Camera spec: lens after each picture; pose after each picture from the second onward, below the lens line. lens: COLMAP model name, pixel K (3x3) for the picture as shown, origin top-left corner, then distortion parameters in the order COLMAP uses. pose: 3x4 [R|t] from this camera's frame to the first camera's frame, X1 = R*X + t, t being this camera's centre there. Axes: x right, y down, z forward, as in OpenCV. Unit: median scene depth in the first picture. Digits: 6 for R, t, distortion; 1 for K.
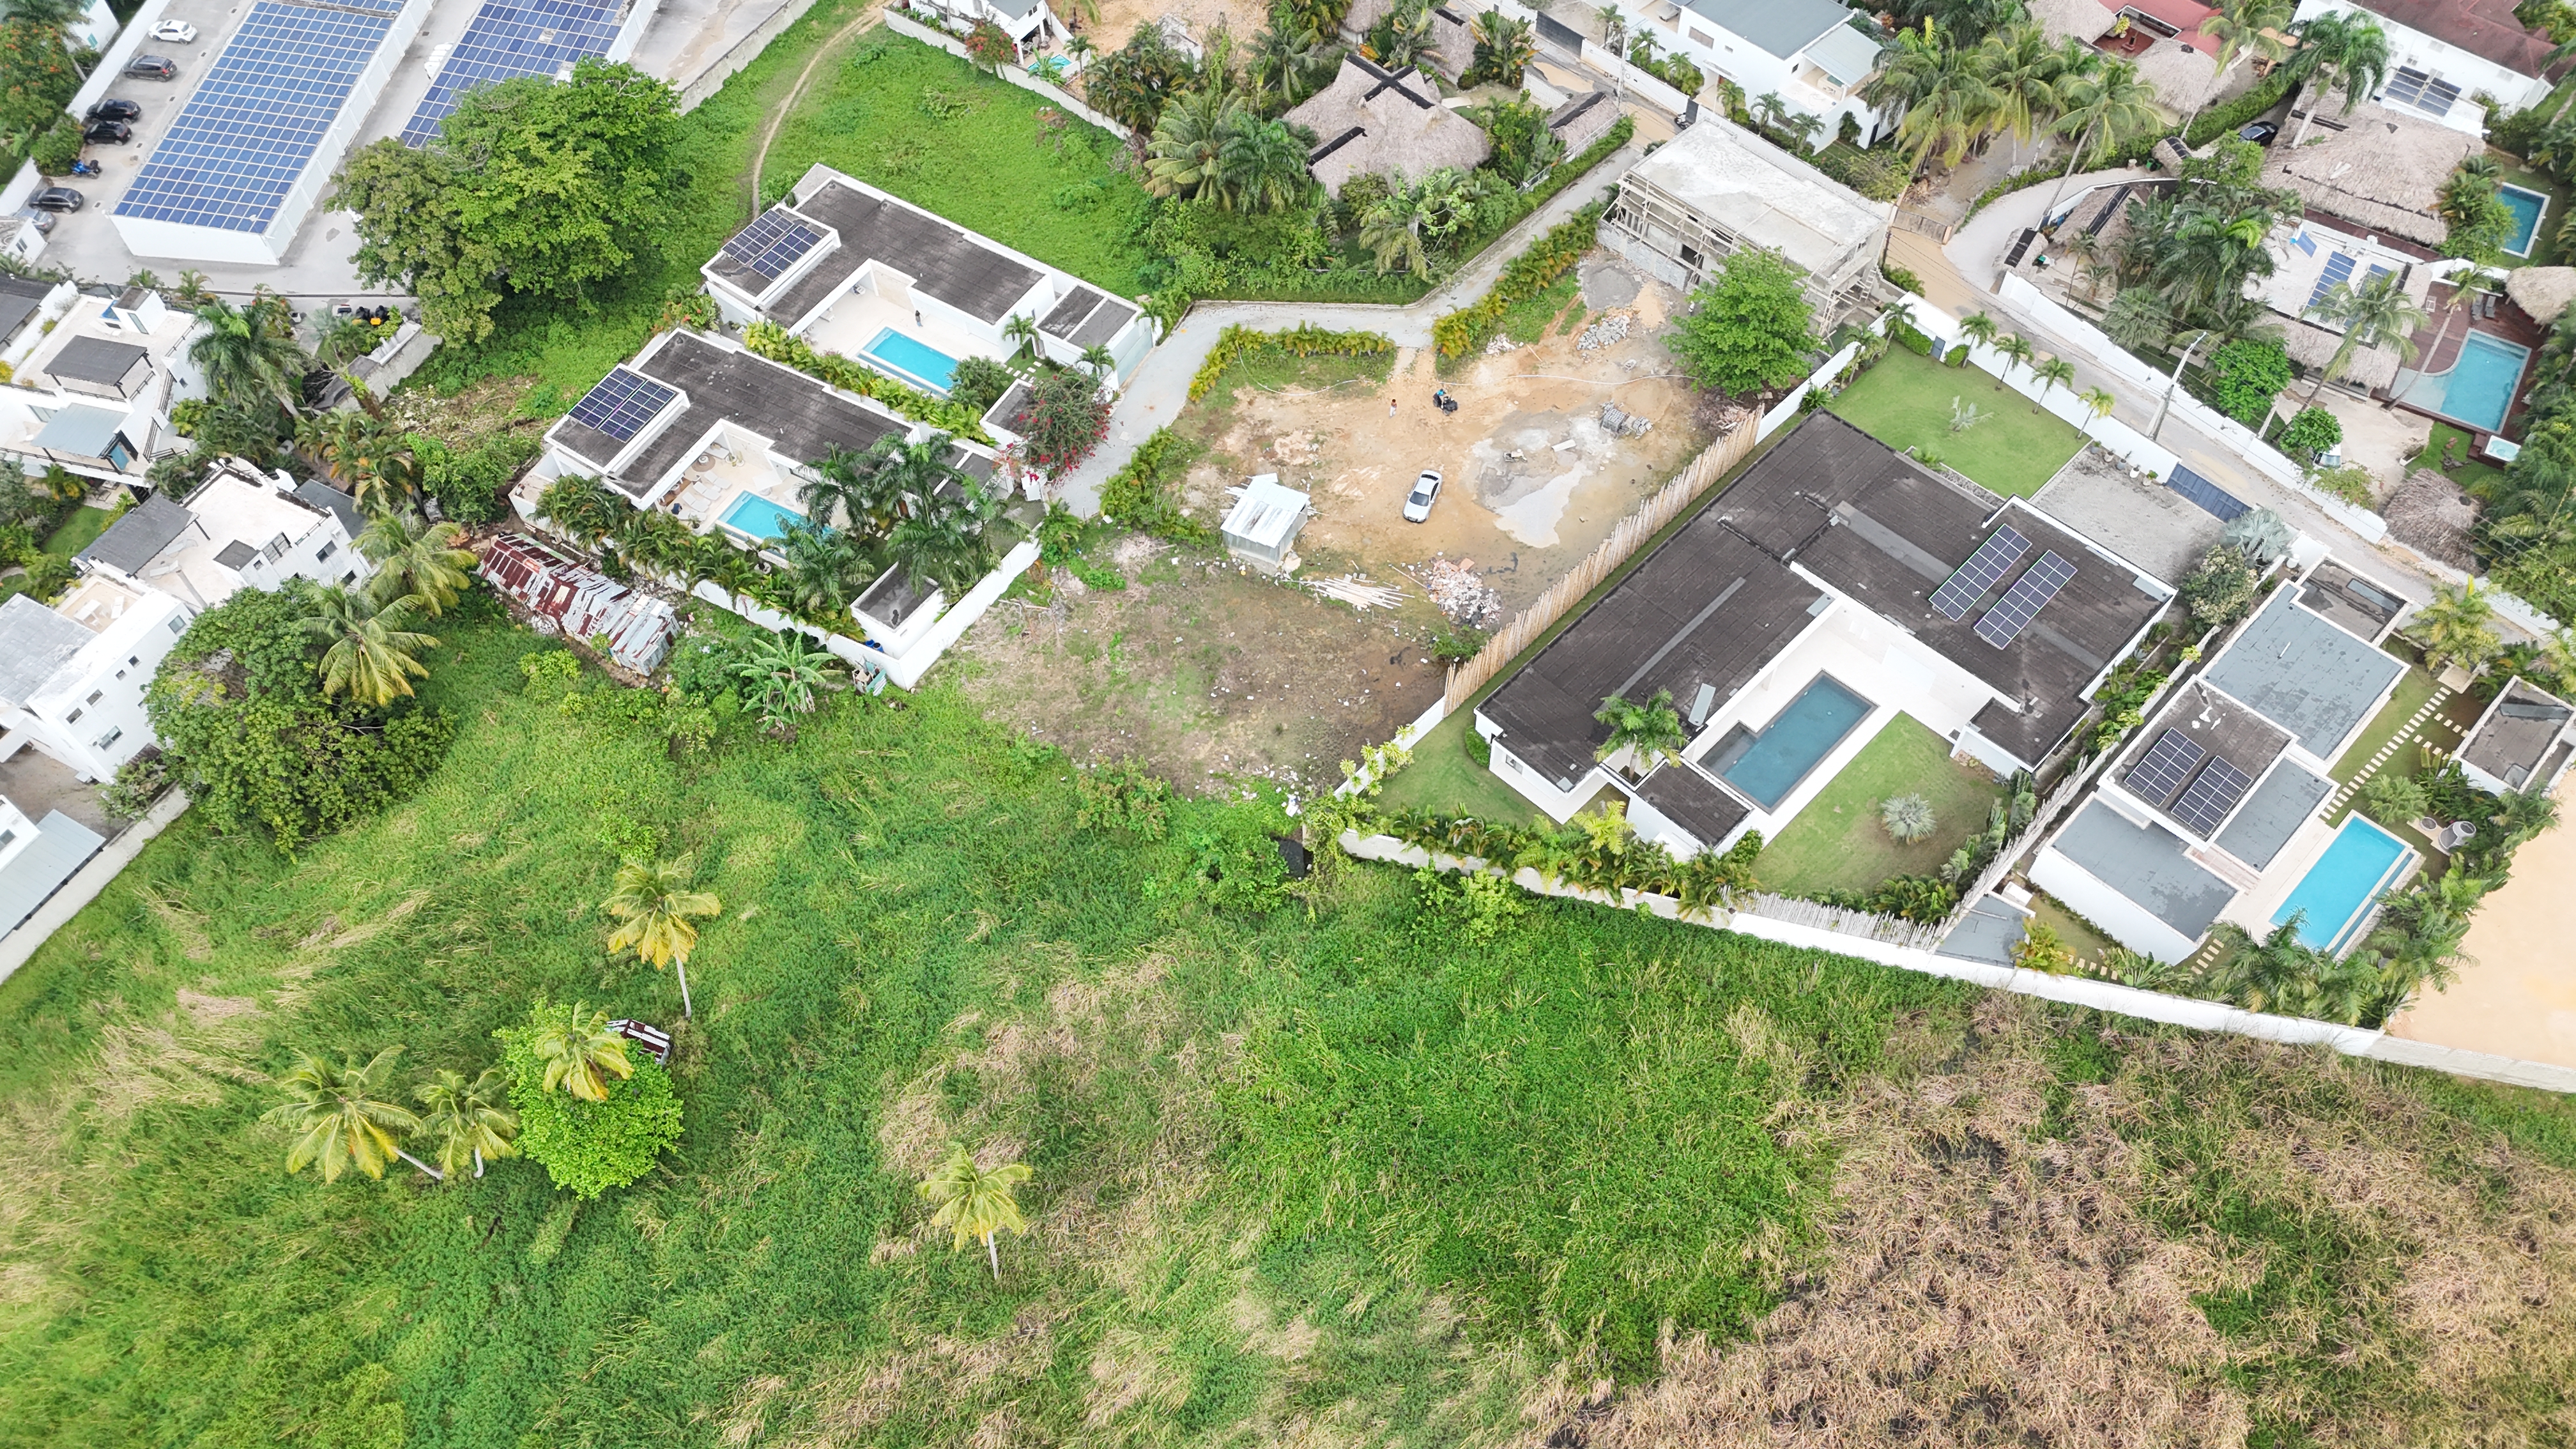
lens RADIAL K [[1884.0, 0, 1287.7], [0, 1884.0, 719.0], [0, 0, 1]] dist [0.086973, -0.087747]
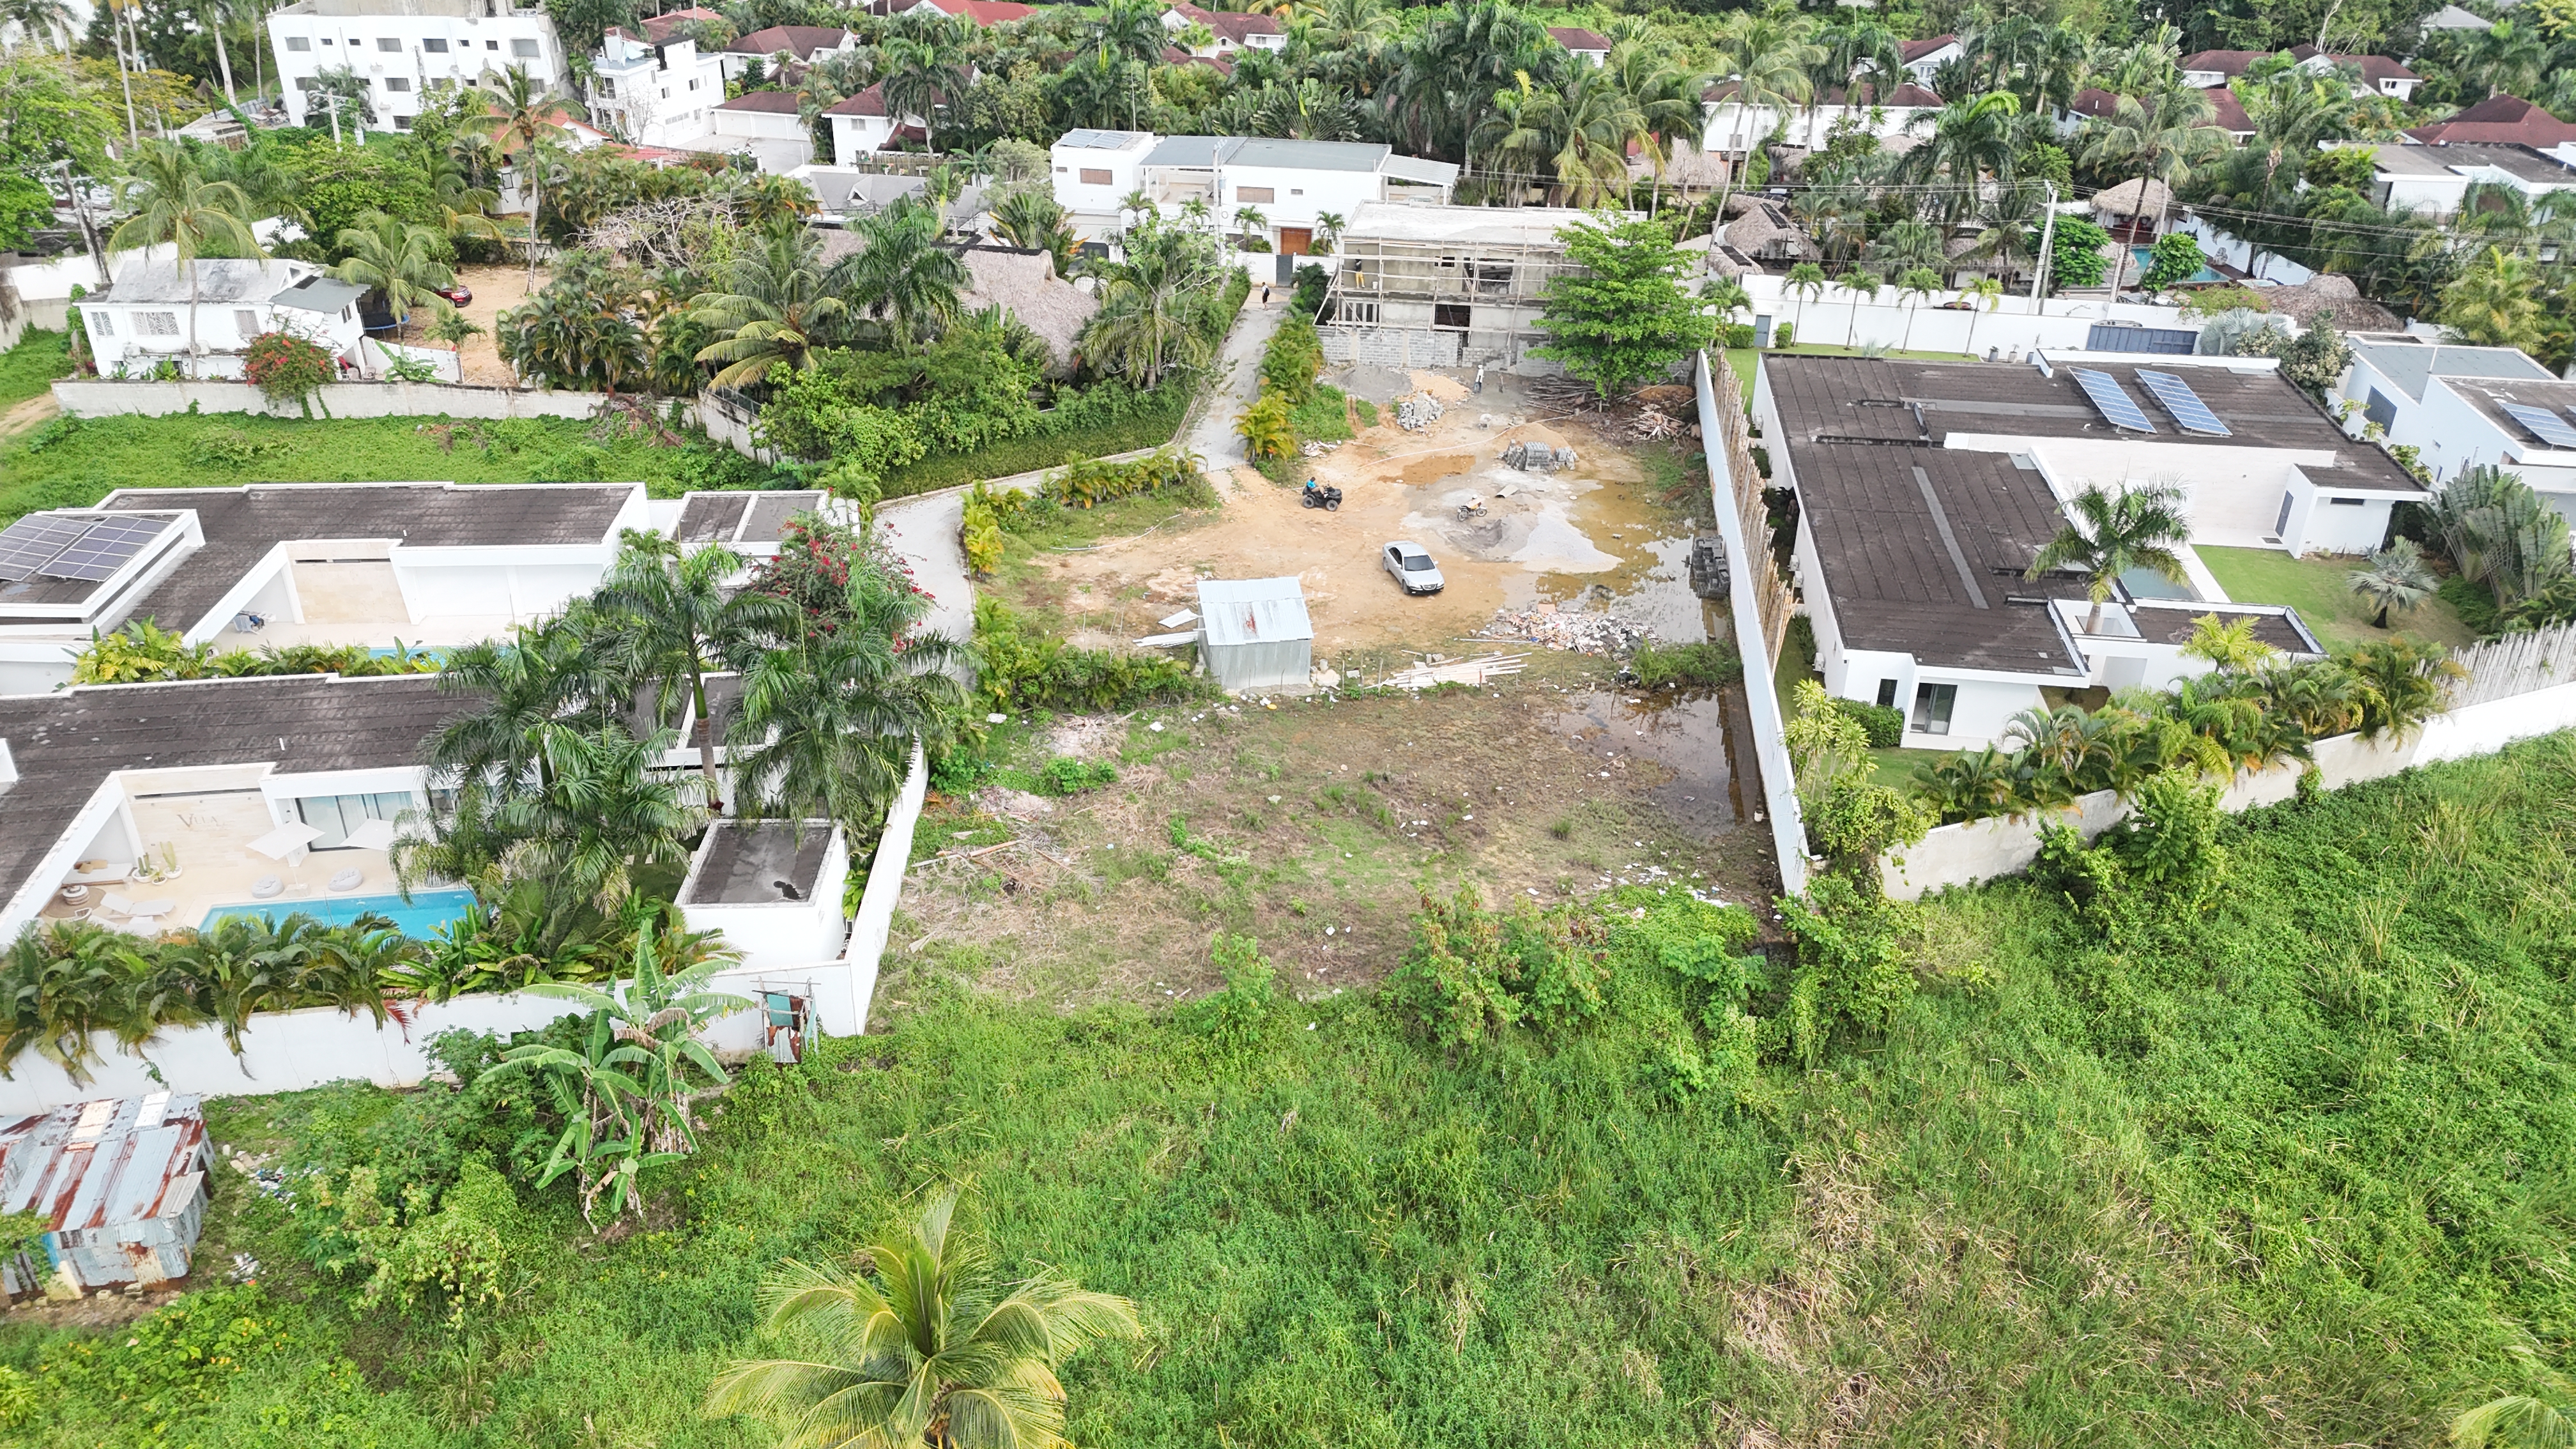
lens RADIAL K [[1884.0, 0, 1287.7], [0, 1884.0, 719.0], [0, 0, 1]] dist [0.086973, -0.087747]
pose [[0.797053, -0.257635, 0.546197, -0.316384], [0.473101, 0.828506, -0.299589, 0.093297], [-0.375343, 0.497194, 0.782251, 0.533944]]
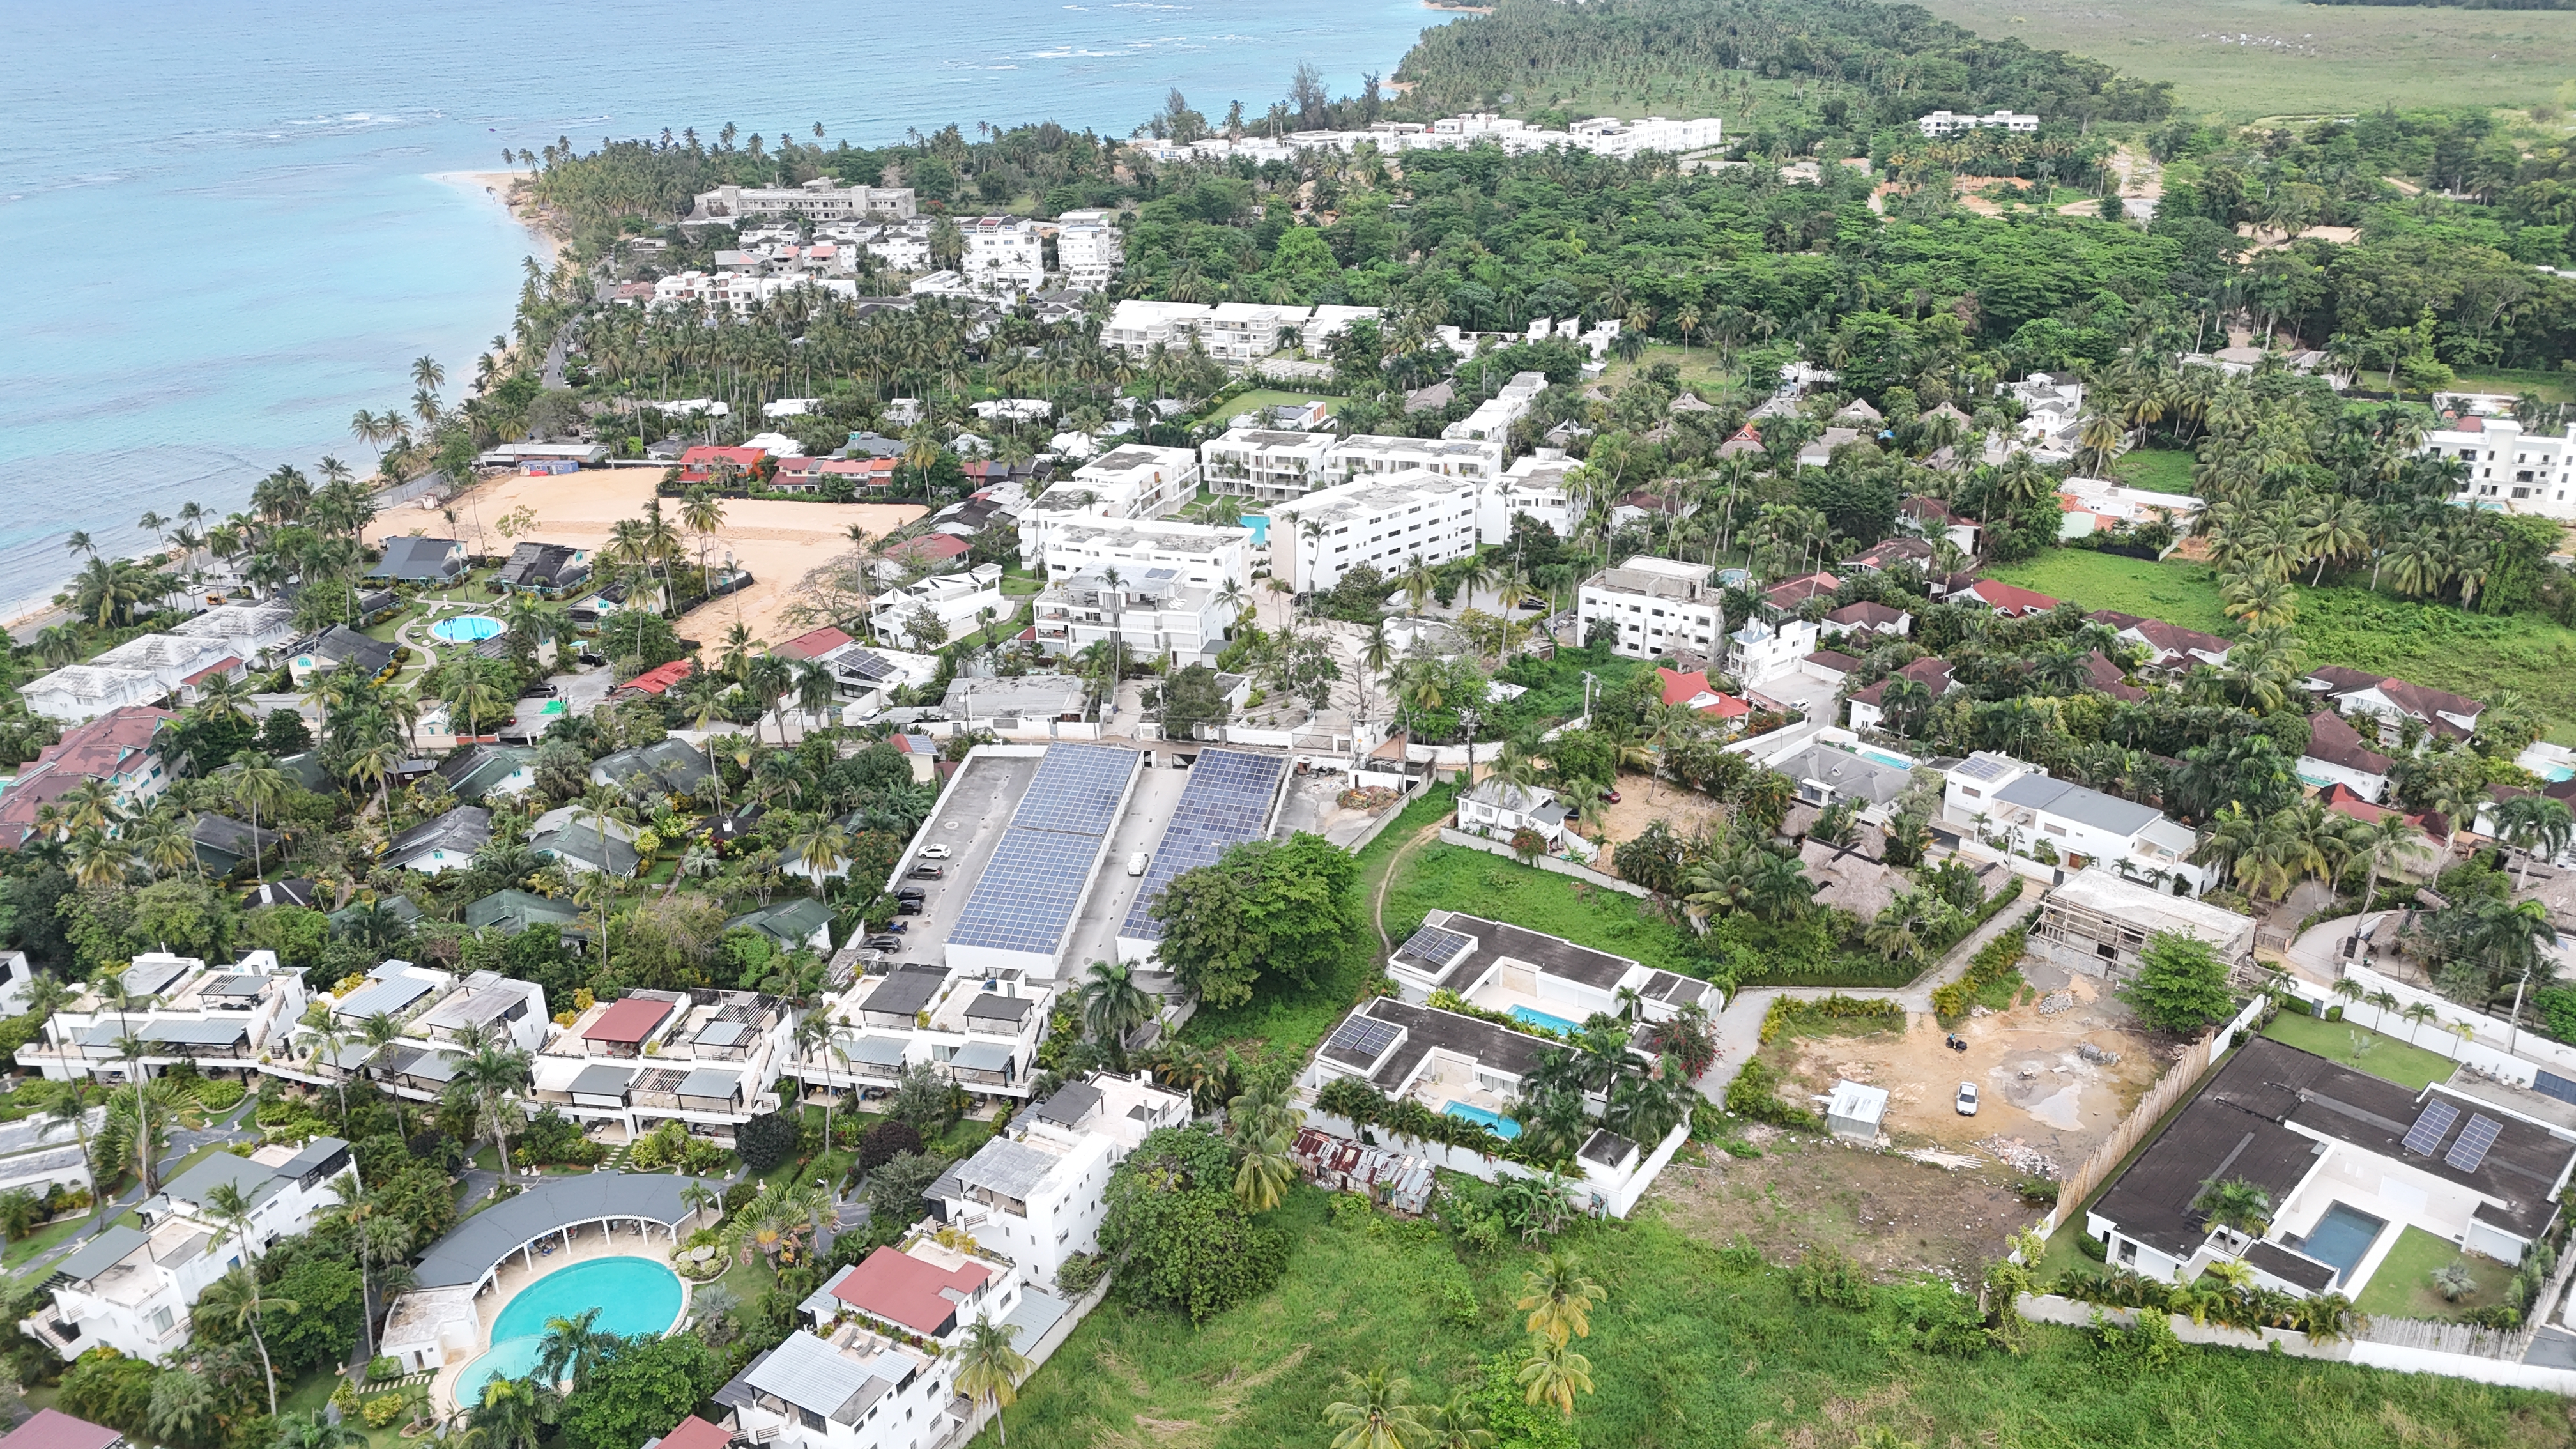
lens RADIAL K [[1884.0, 0, 1287.7], [0, 1884.0, 719.0], [0, 0, 1]] dist [0.086973, -0.087747]
pose [[0.999970, -0.007637, -0.001303, -0.392592], [0.005854, 0.854997, -0.518601, 0.337391], [0.005075, 0.518577, 0.855016, -0.275563]]
